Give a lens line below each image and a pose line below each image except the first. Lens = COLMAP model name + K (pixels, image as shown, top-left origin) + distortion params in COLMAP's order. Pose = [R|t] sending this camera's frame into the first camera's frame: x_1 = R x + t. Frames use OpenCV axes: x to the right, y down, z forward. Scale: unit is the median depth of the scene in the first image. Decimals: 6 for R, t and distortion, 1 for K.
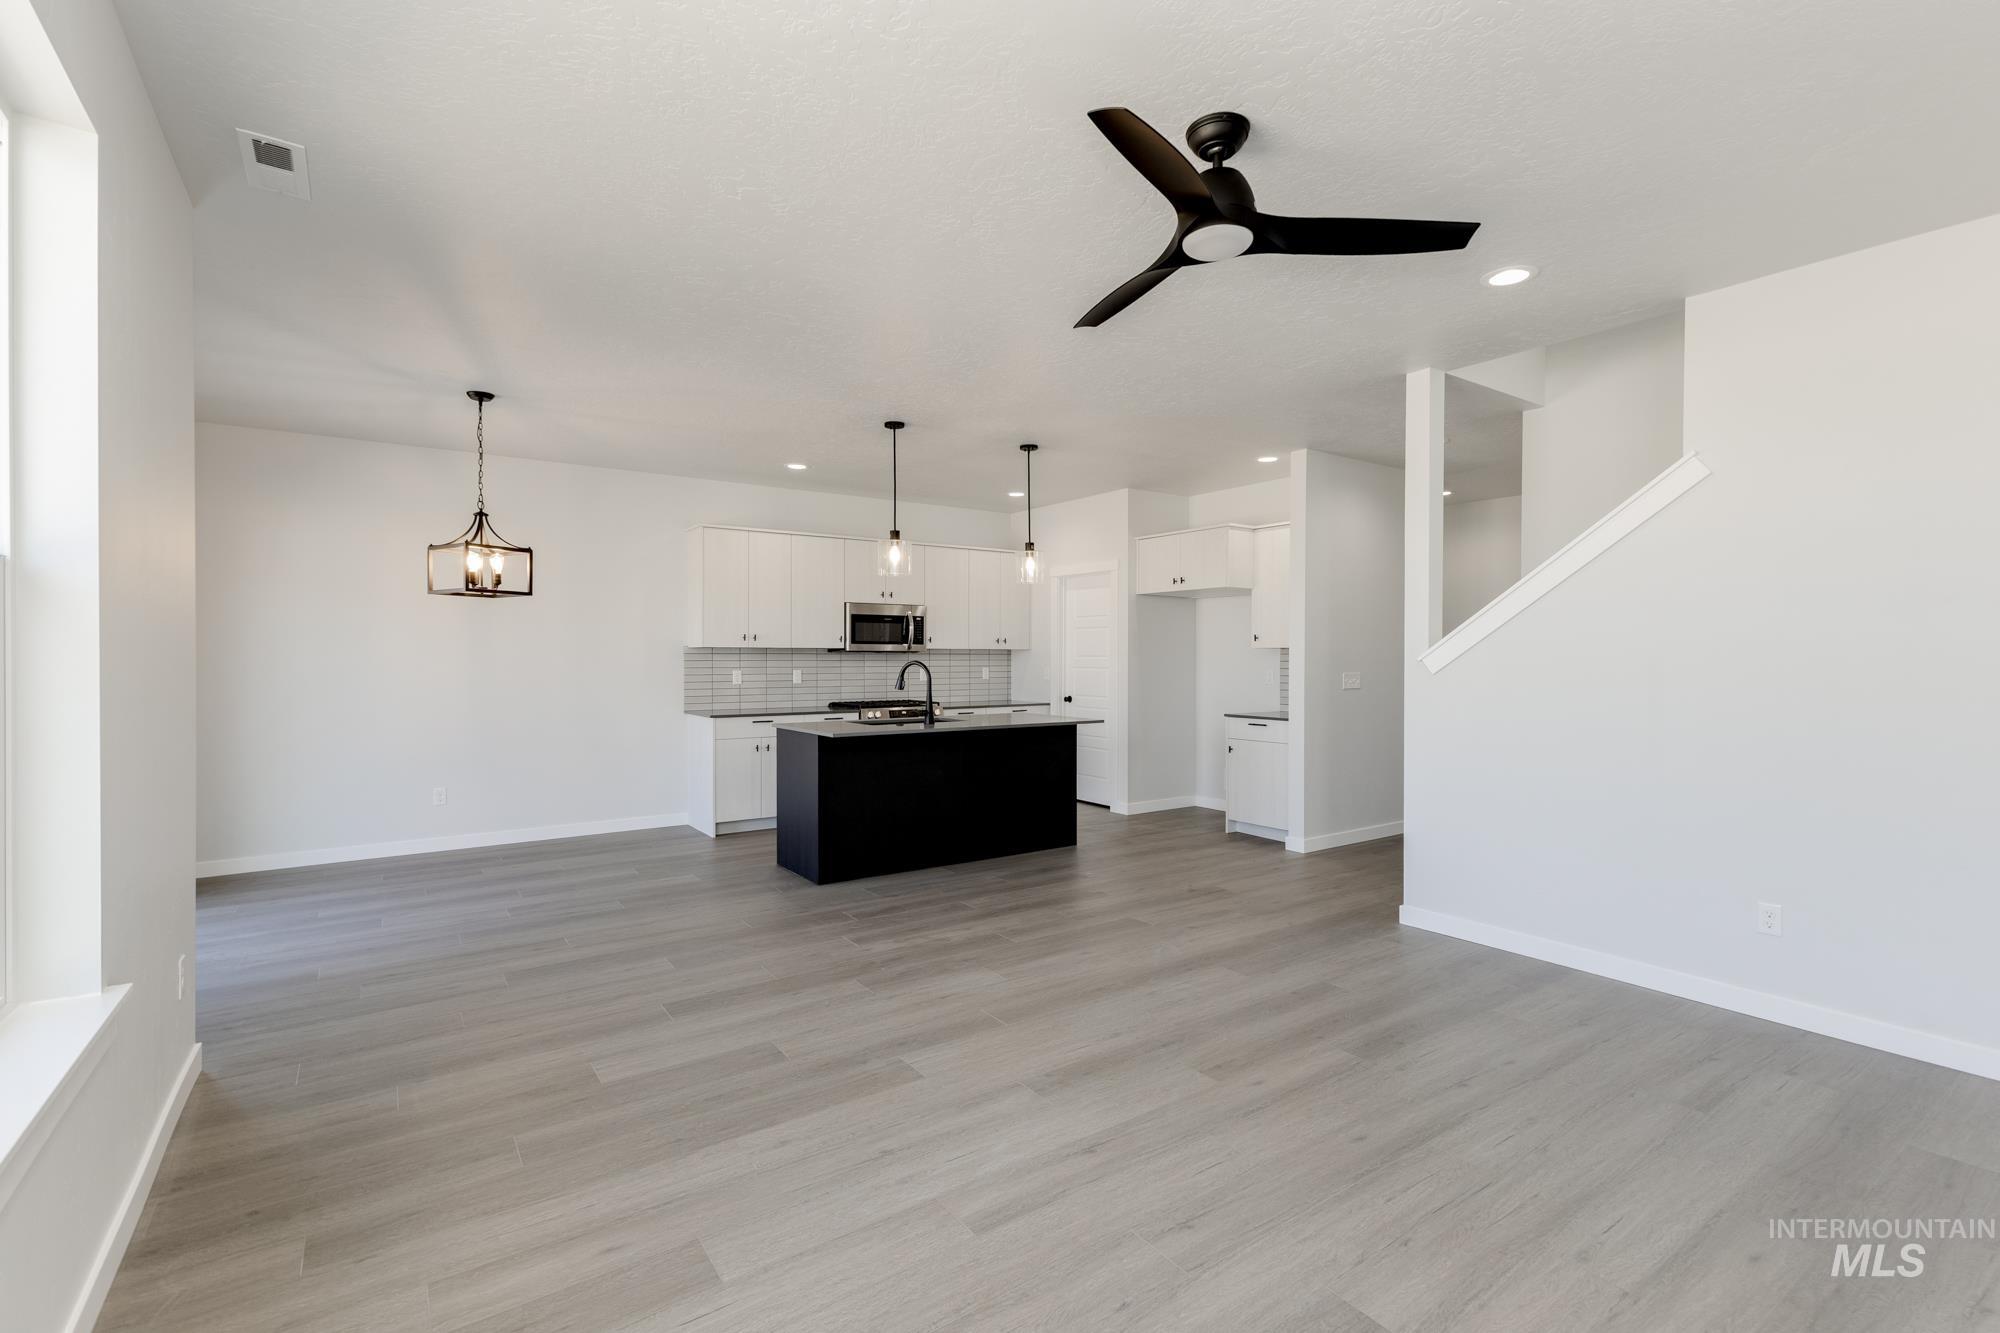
lens RADIAL K [[889.8, 0, 1037.1], [0, 889.8, 657.9], [0, 0, 1]] dist [0.015188, -0.000066]
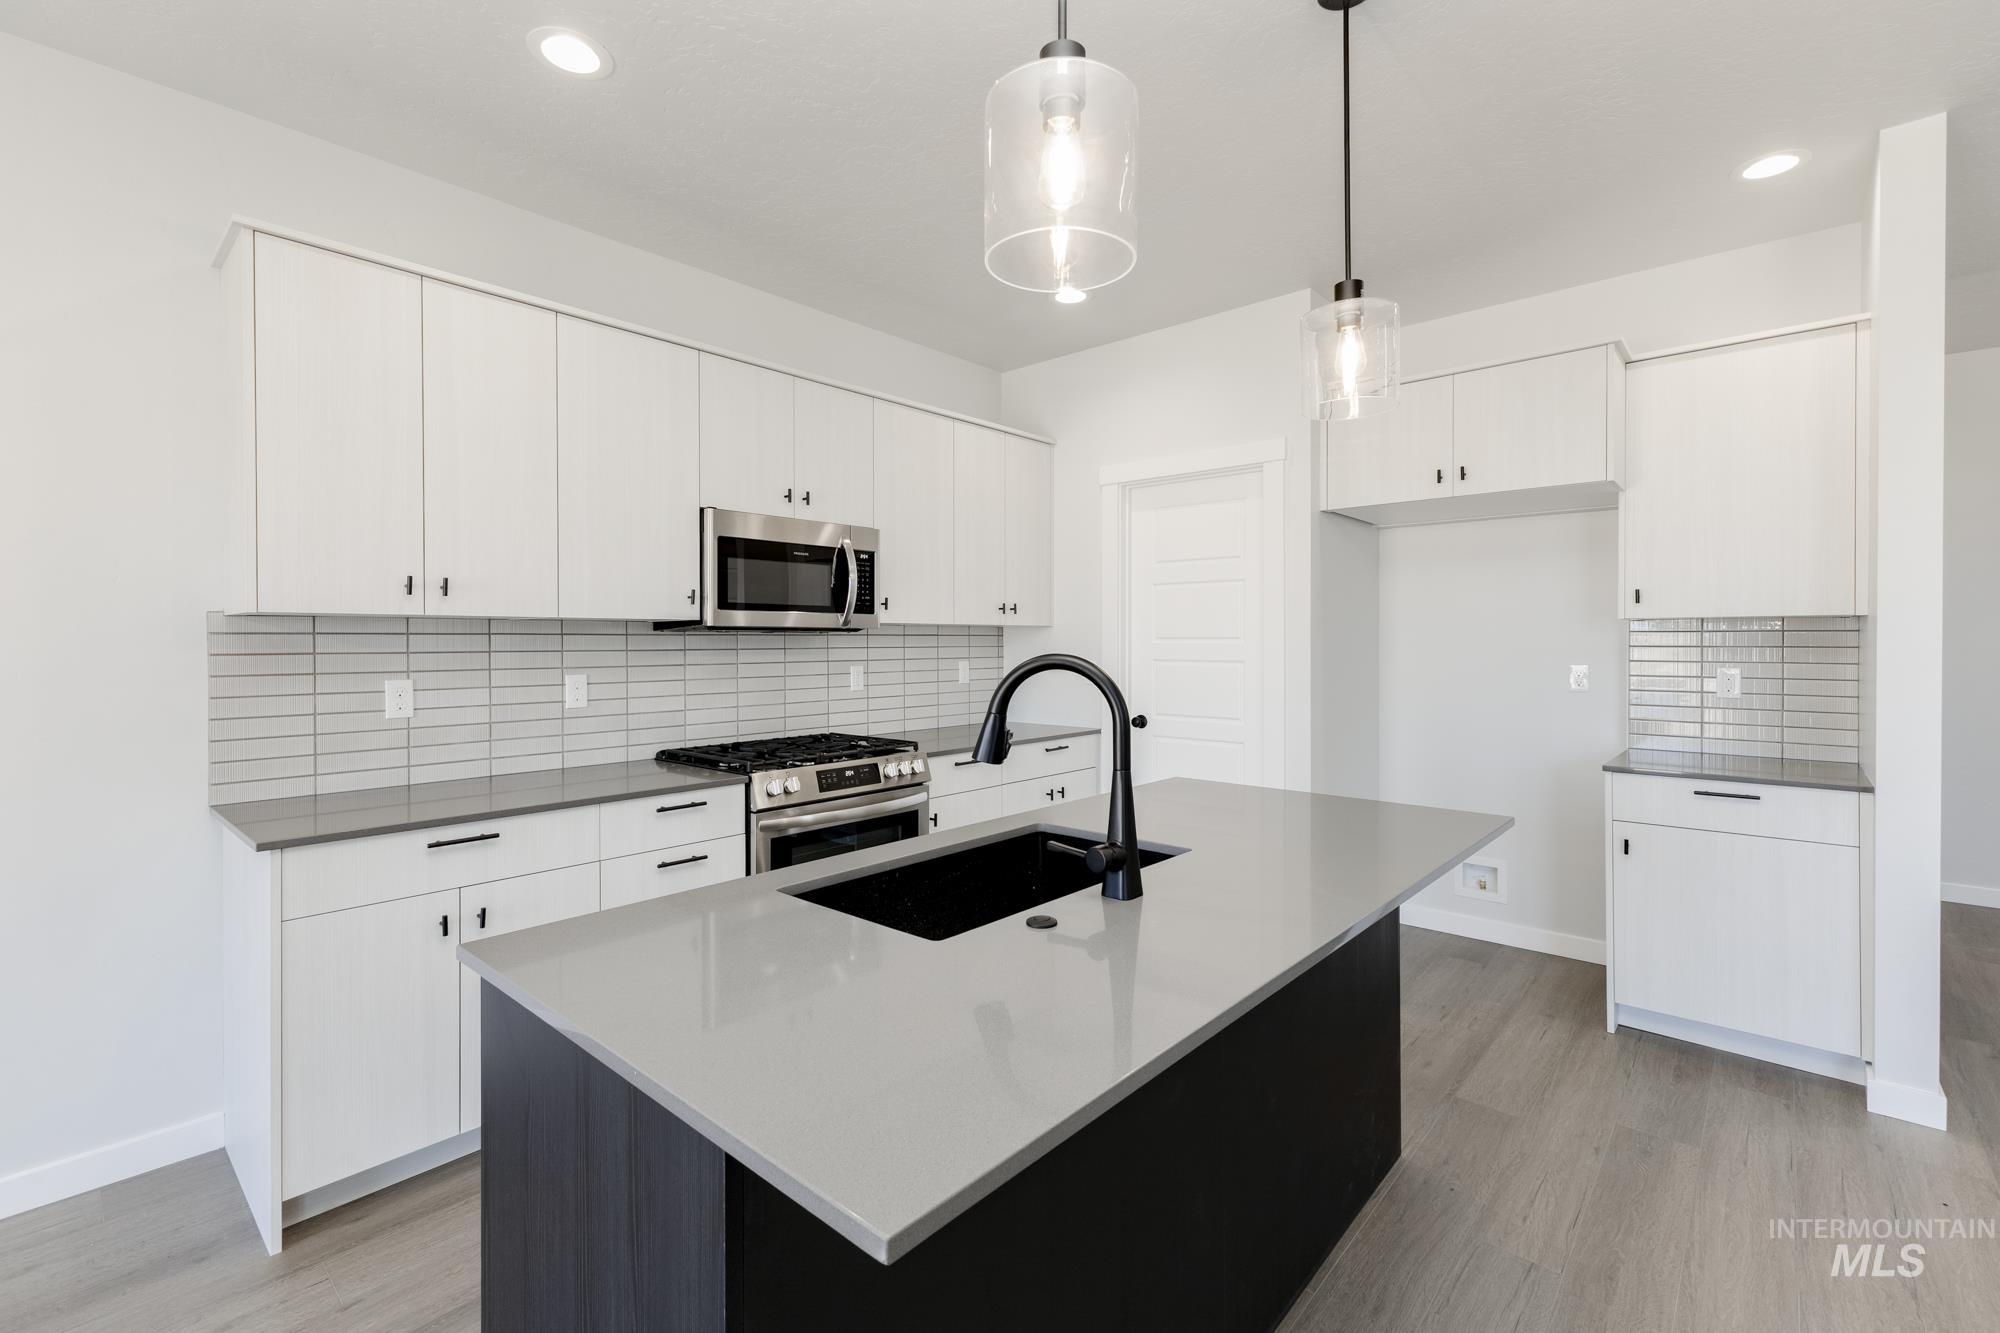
lens RADIAL K [[860.7, 0, 998.9], [0, 860.7, 645.1], [0, 0, 1]] dist [0.013906, 0.000120]
pose [[0.979688, -0.005493, 0.200451, -0.158315], [0.005187, 0.999984, 0.002052, 0.000368], [-0.200459, -0.000971, 0.979702, 0.573093]]
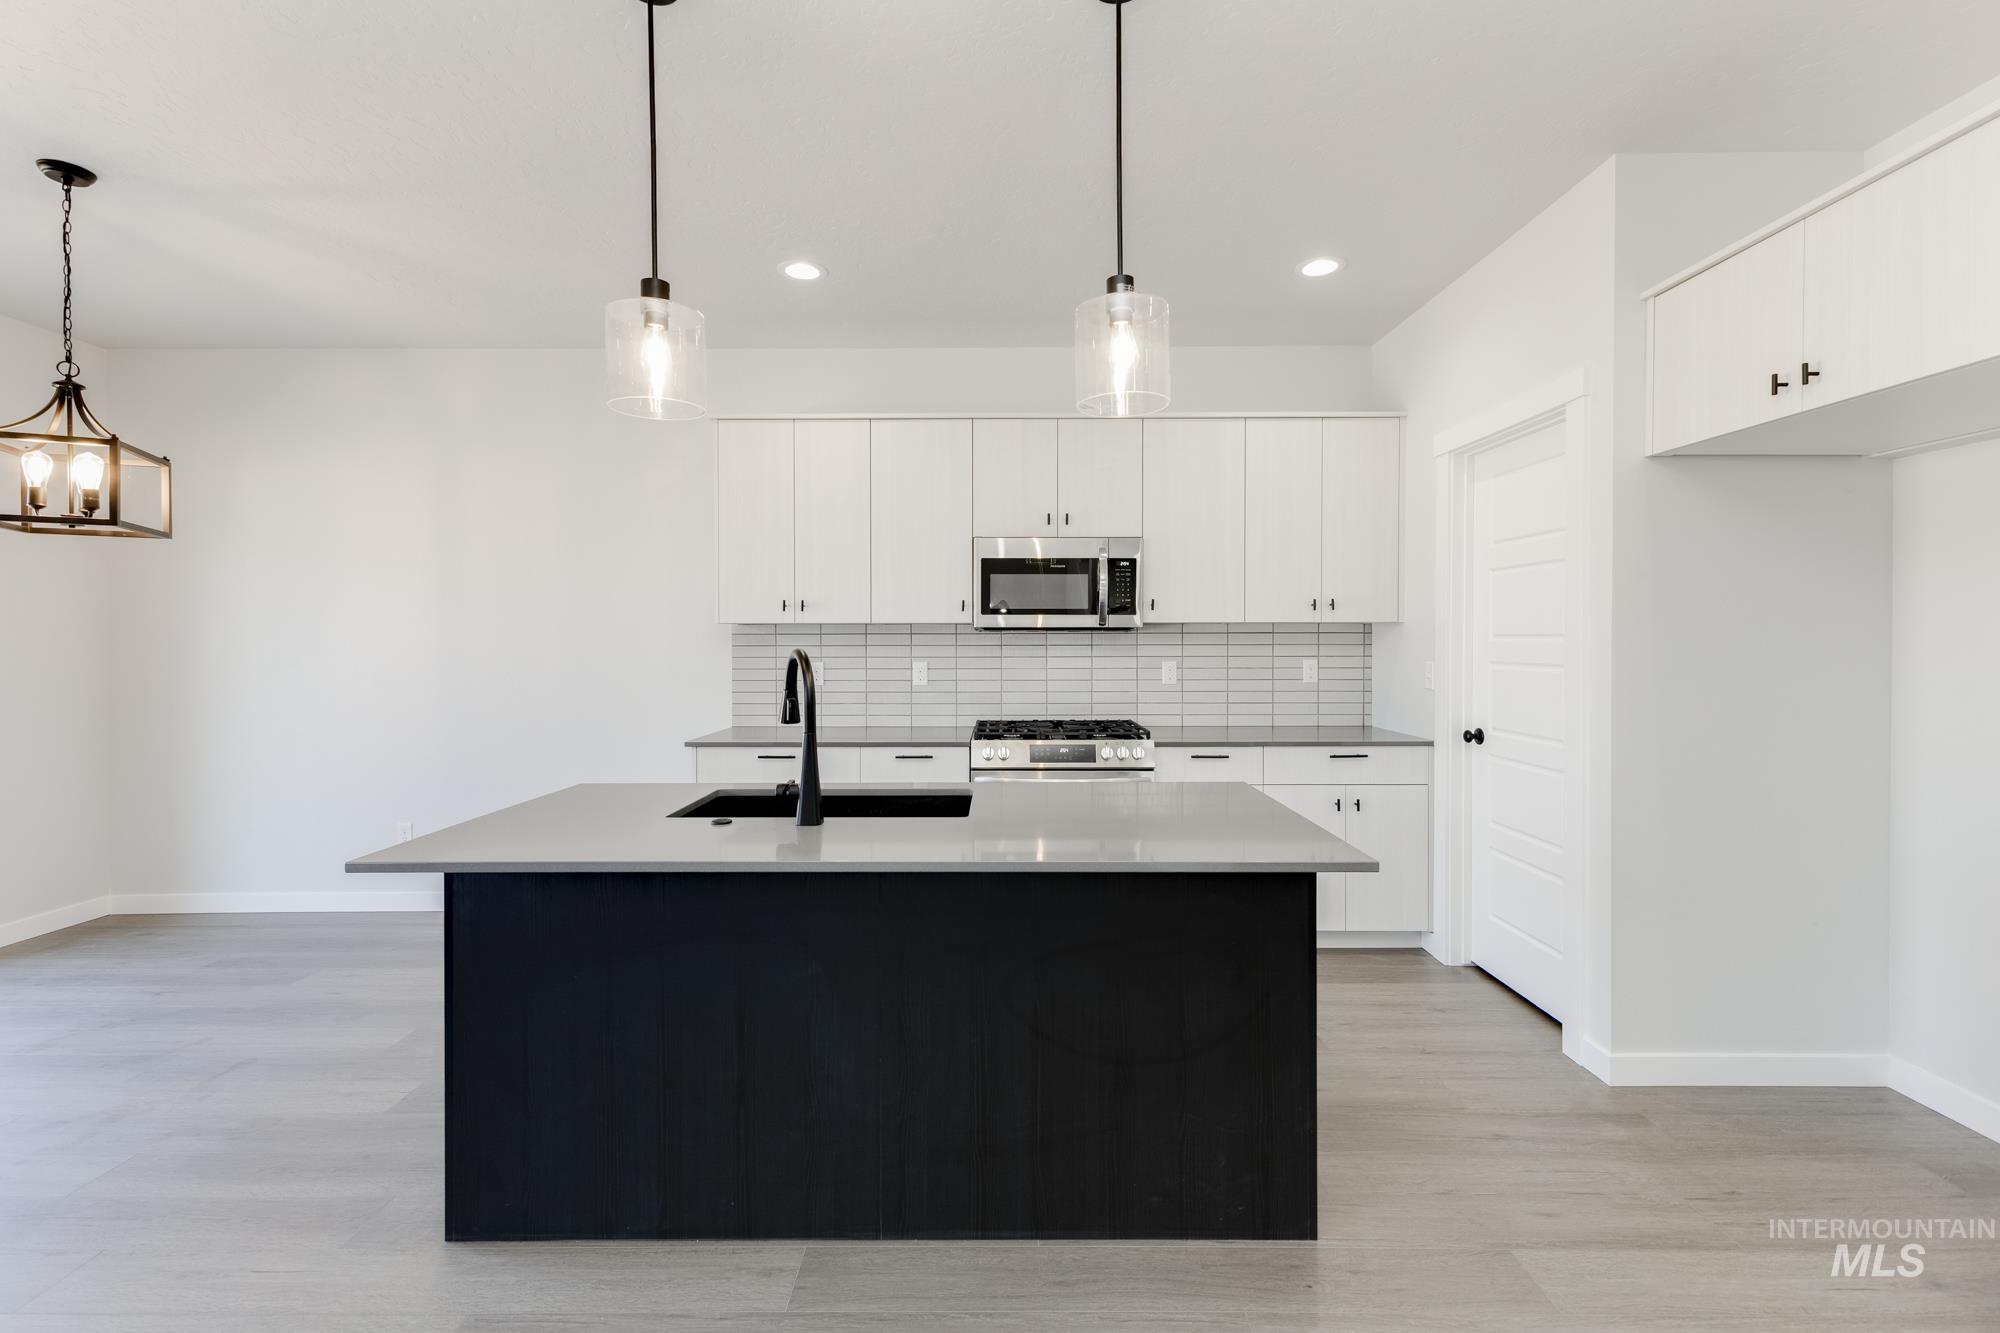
lens RADIAL K [[862.9, 0, 1027.5], [0, 862.9, 643.1], [0, 0, 1]] dist [0.001578, 0.000127]
pose [[0.802236, -0.001400, -0.597005, 0.119851], [0.001304, 0.999999, -0.000593, 0.001601], [0.597006, -0.000302, 0.802237, 0.587047]]
